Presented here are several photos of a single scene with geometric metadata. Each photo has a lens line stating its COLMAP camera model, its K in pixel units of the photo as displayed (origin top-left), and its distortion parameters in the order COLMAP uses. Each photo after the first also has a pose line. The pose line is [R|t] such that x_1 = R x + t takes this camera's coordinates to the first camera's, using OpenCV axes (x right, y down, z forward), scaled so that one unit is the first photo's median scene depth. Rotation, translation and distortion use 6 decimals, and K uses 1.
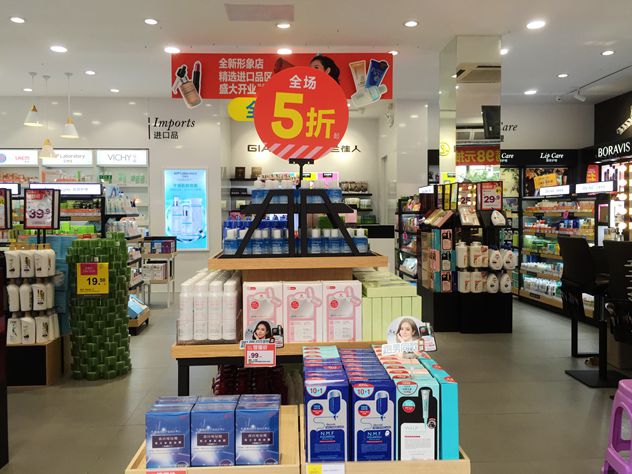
lens RADIAL K [[537.1, 0, 316.0], [0, 537.1, 237.0], [0, 0, 1]] dist [0.067046, -0.092638]
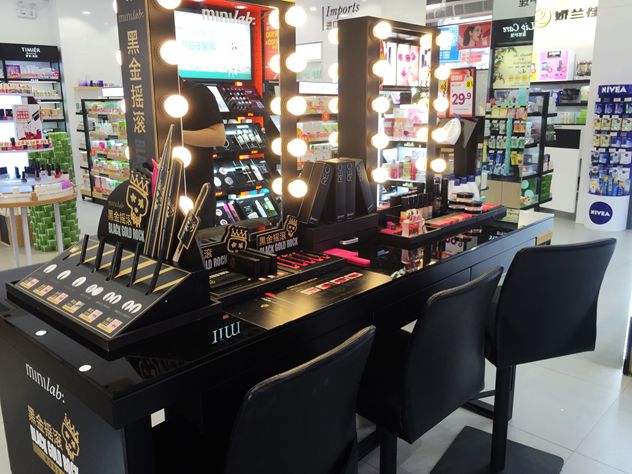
lens RADIAL K [[537.1, 0, 316.0], [0, 537.1, 237.0], [0, 0, 1]] dist [0.067046, -0.092638]
pose [[0.673995, 0.177455, -0.717105, 0.416653], [-0.026890, 0.975970, 0.216240, -0.028104], [0.738246, -0.126462, 0.662571, 0.282692]]
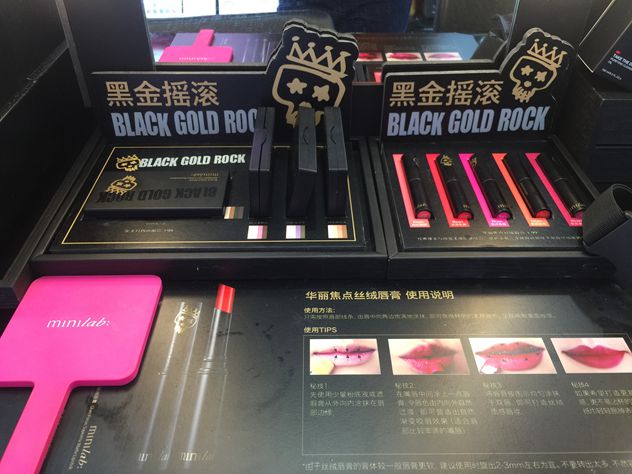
lens RADIAL K [[537.1, 0, 316.0], [0, 537.1, 237.0], [0, 0, 1]] dist [0.067046, -0.092638]
pose [[-0.059140, 0.618341, -0.783681, 0.342260], [-0.041094, 0.782882, 0.620812, -0.013671], [0.997403, 0.068920, -0.020890, 0.370701]]
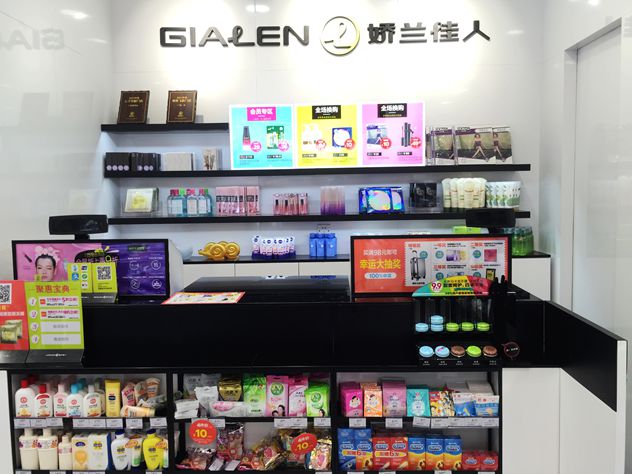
lens RADIAL K [[537.1, 0, 316.0], [0, 537.1, 237.0], [0, 0, 1]] dist [0.067046, -0.092638]
pose [[0.996217, -0.001889, -0.086877, 0.003979], [0.006032, 0.998856, 0.047443, -0.059466], [0.086688, -0.047787, 0.995089, 0.742602]]
